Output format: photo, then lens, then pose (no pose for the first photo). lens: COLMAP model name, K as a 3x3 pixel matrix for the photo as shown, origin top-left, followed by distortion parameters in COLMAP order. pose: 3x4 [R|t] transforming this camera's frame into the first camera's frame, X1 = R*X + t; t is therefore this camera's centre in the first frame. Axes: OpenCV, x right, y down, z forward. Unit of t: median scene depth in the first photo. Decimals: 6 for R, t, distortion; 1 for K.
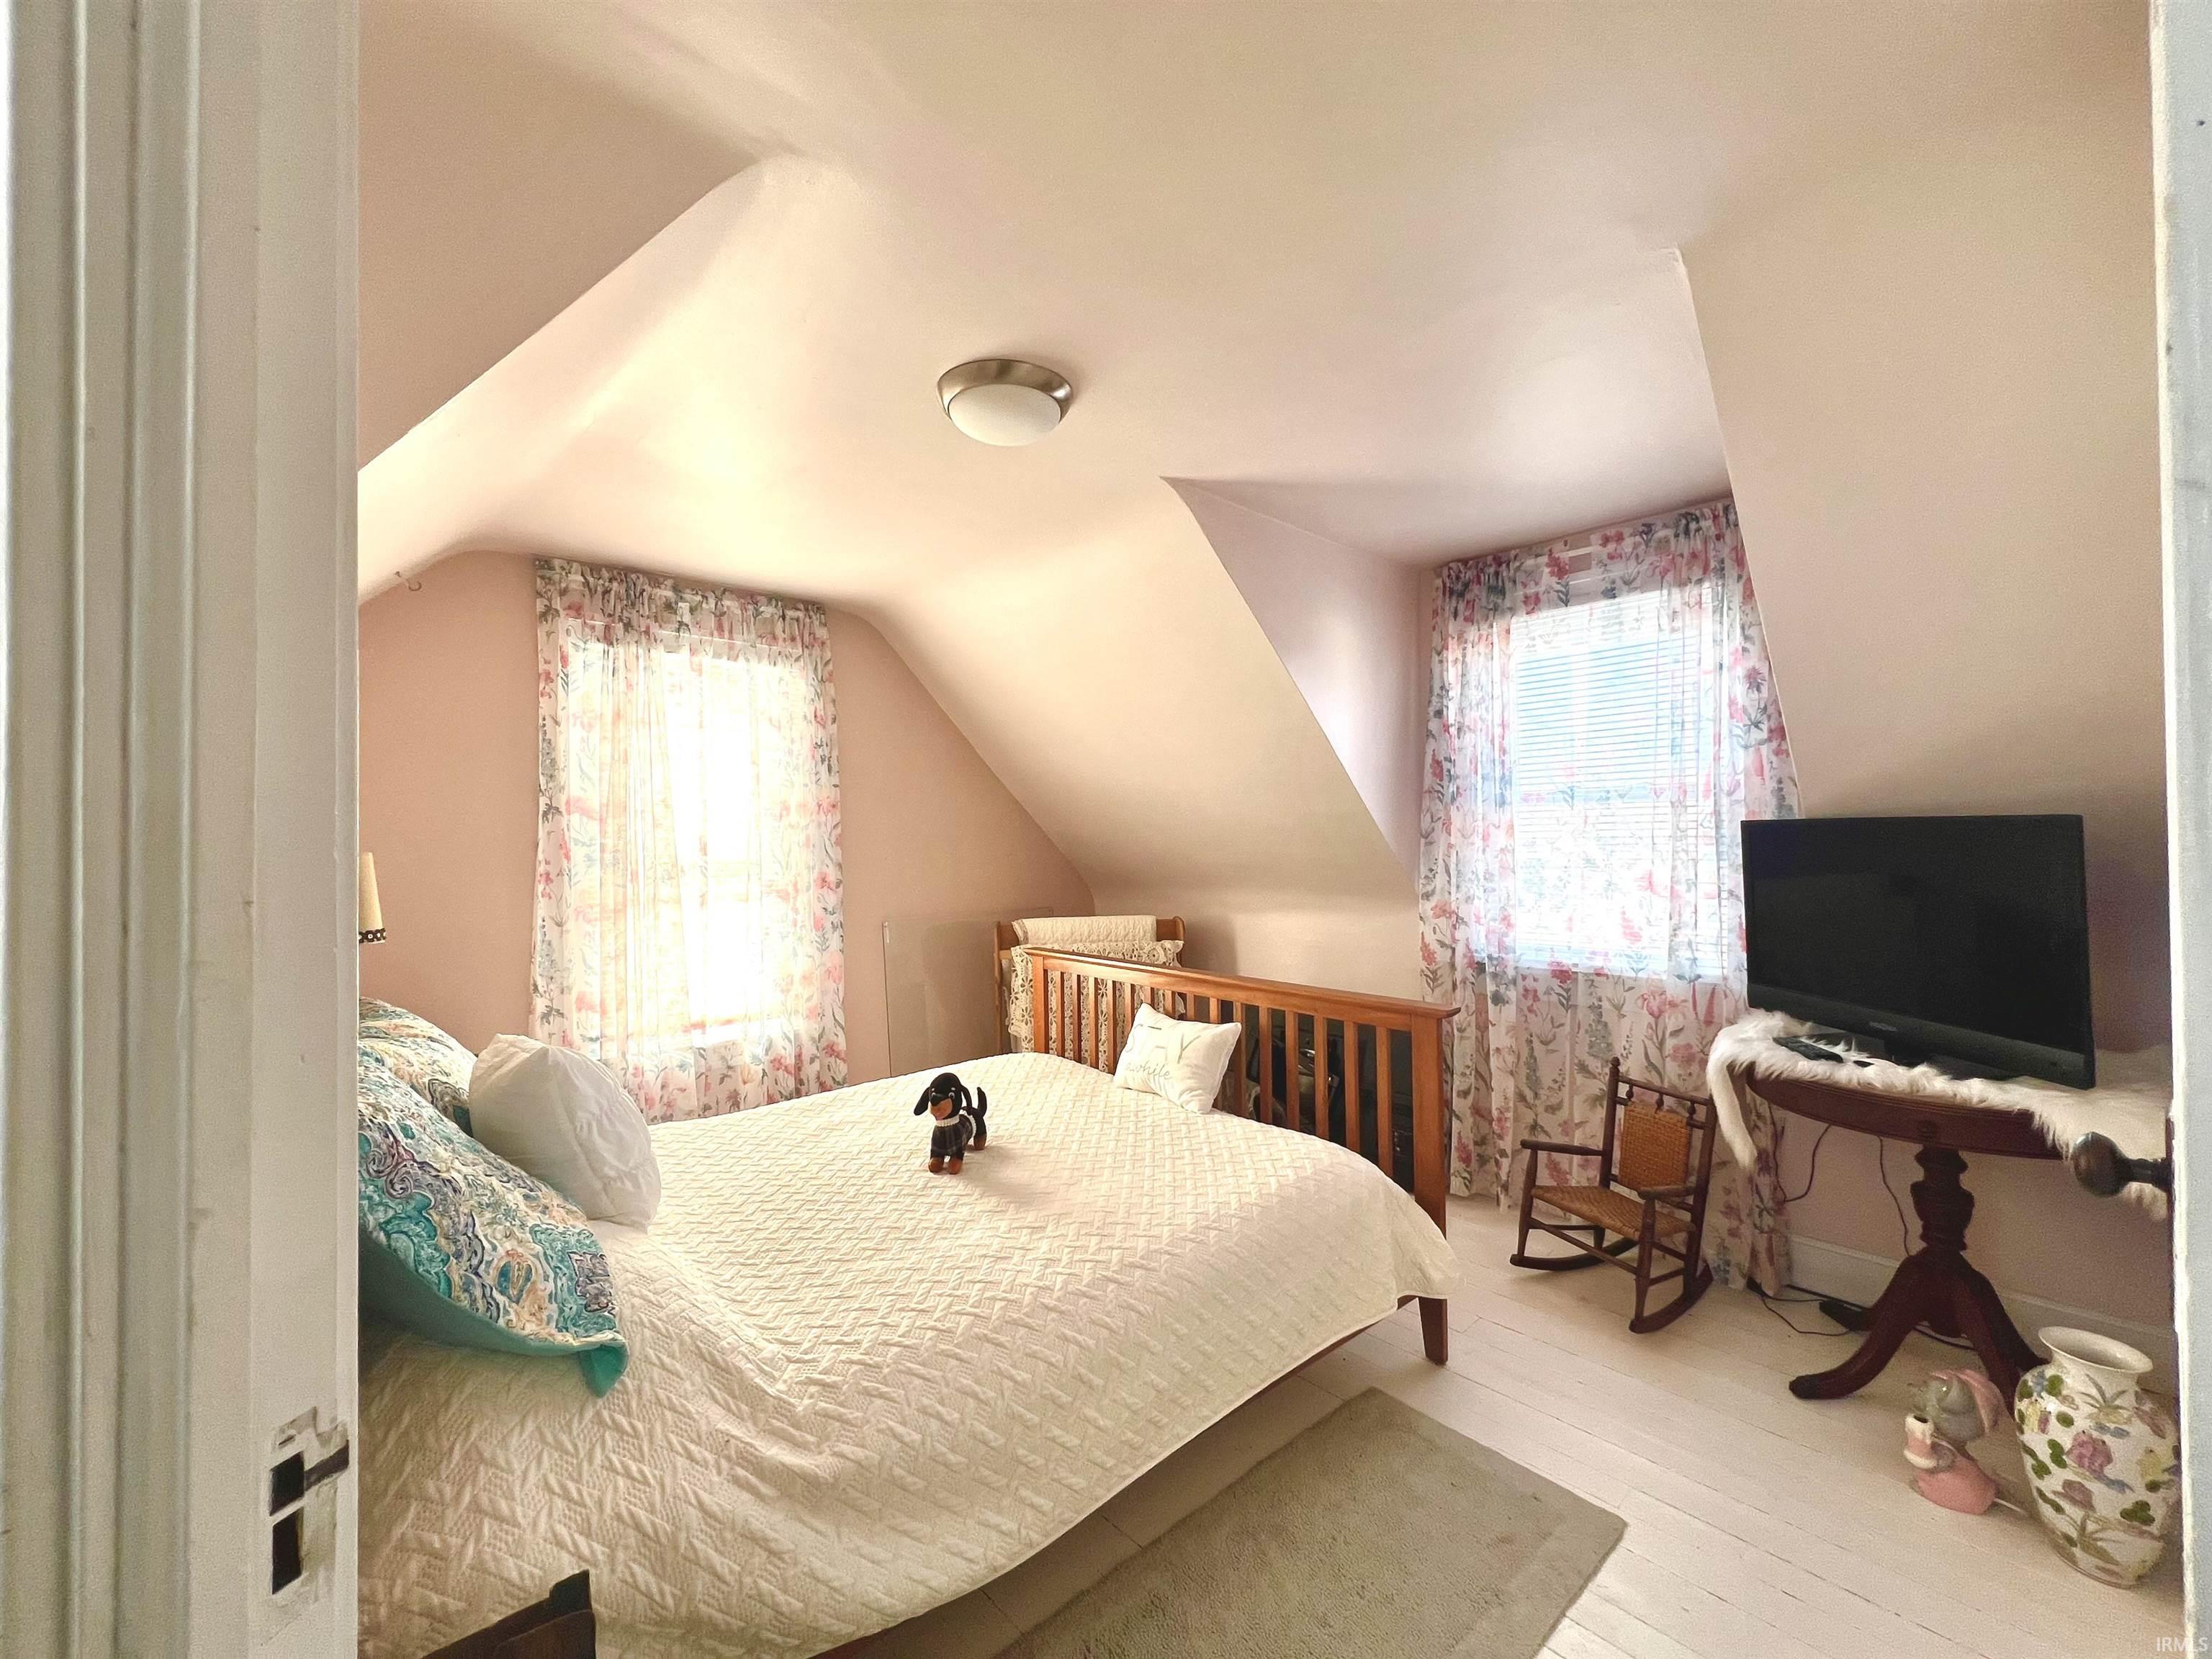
lens RADIAL K [[891.7, 0, 1104.0], [0, 891.7, 824.3], [0, 0, 1]] dist [0.001052, 0.000033]
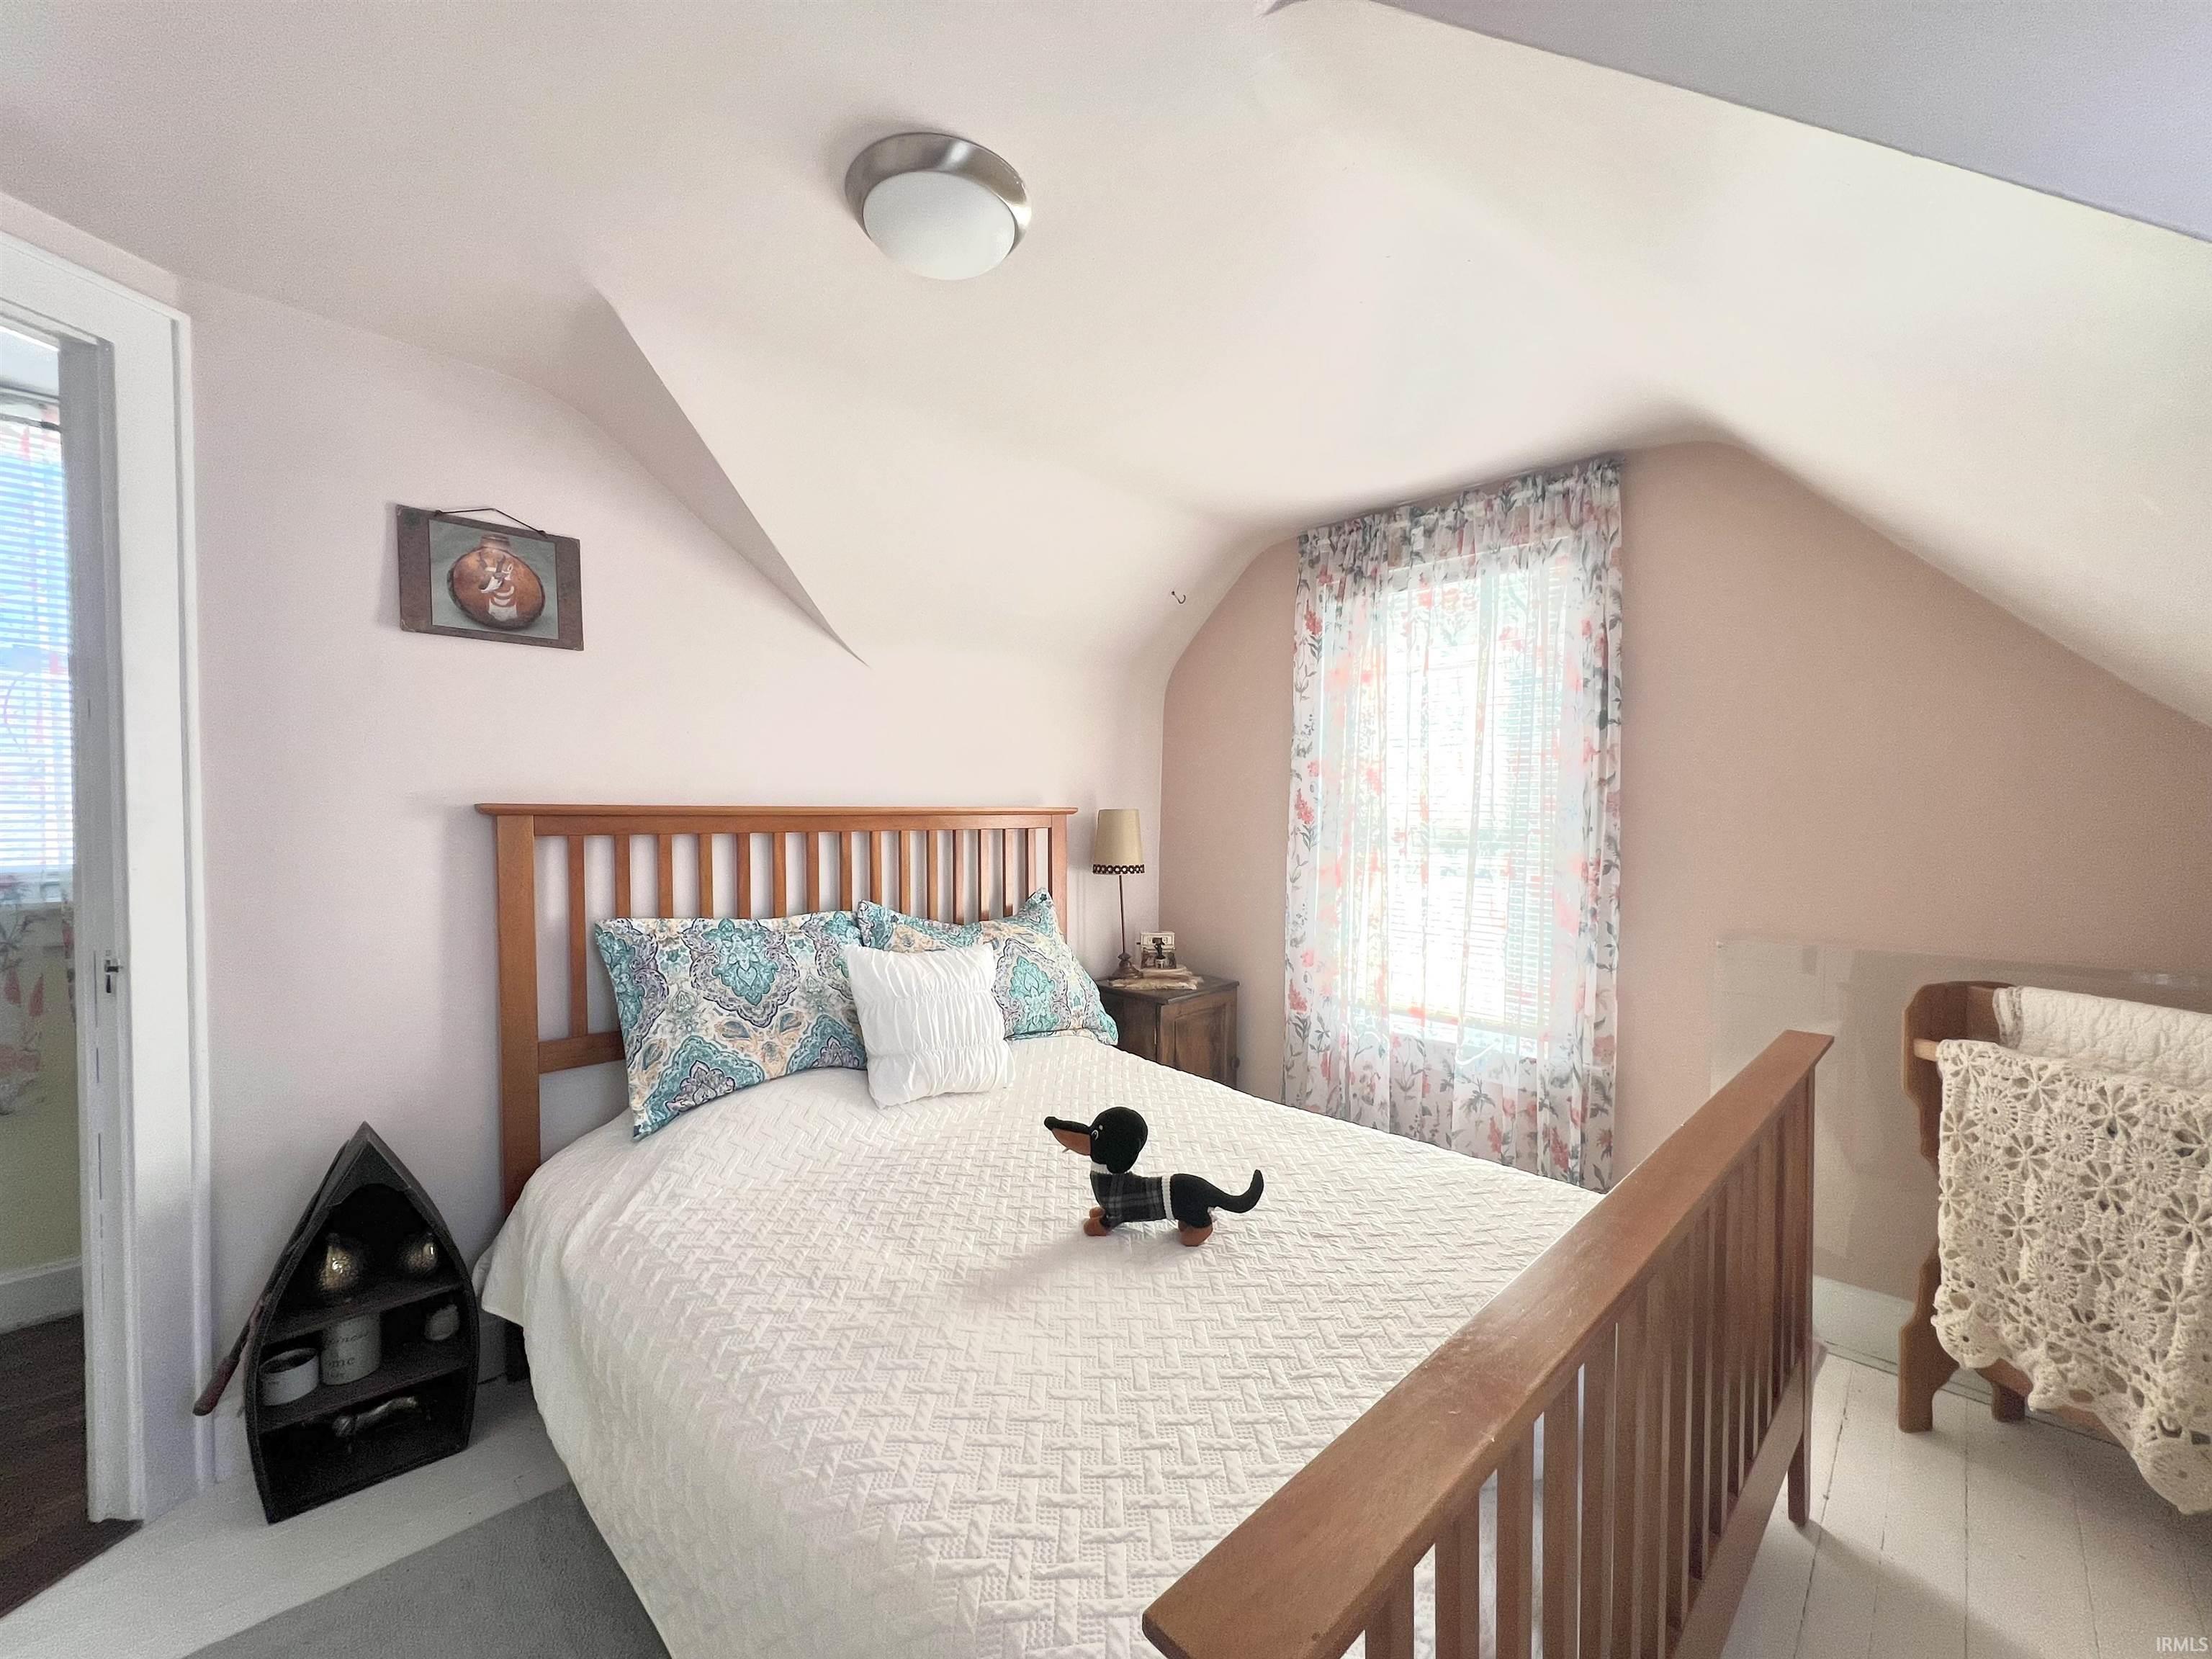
lens RADIAL K [[891.7, 0, 1104.8], [0, 891.7, 829.6], [0, 0, 1]] dist [0.001052, 0.000033]
pose [[0.043502, 0.037099, -0.998364, 0.392399], [0.012524, 0.999212, 0.037676, 0.008207], [0.998975, -0.014143, 0.043003, 0.653320]]
